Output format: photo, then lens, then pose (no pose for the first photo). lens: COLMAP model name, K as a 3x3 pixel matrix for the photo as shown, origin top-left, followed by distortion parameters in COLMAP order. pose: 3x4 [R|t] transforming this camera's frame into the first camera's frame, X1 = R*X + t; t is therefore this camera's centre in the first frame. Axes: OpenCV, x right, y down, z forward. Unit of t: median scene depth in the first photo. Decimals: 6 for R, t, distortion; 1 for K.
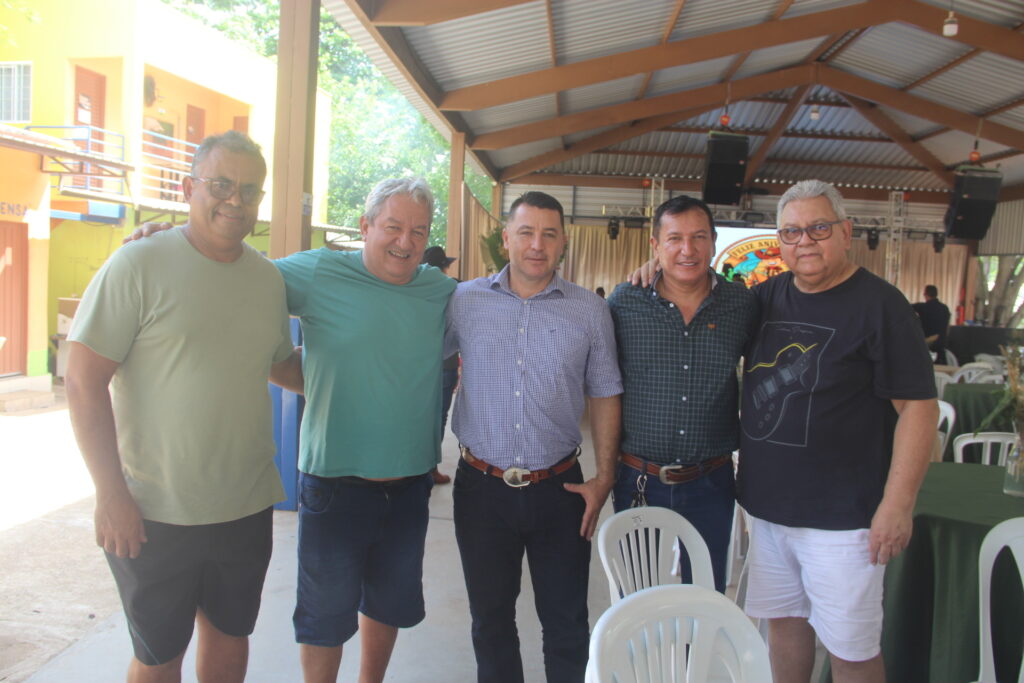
lens RADIAL K [[884.1, 0, 512.0], [0, 884.1, 341.5], [0, 0, 1]] dist [-0.172493, 0.123040]
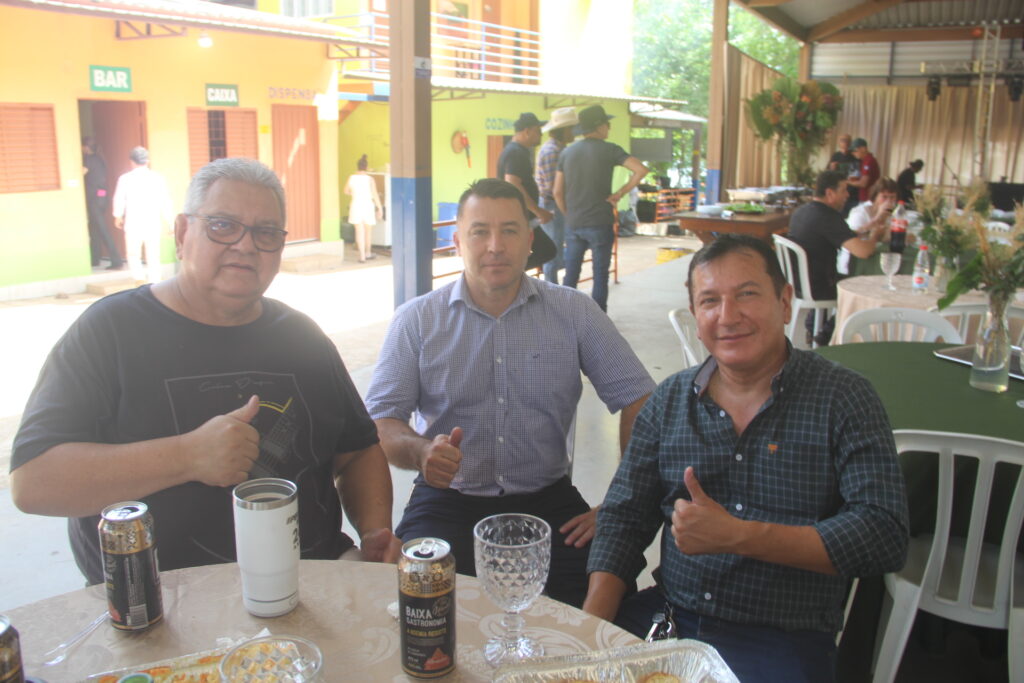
lens RADIAL K [[884.1, 0, 512.0], [0, 884.1, 341.5], [0, 0, 1]] dist [-0.172493, 0.123040]
pose [[0.897112, 0.062864, -0.437308, 0.122697], [-0.003018, 0.990674, 0.136222, 0.008559], [0.441793, -0.120887, 0.888935, 0.032309]]
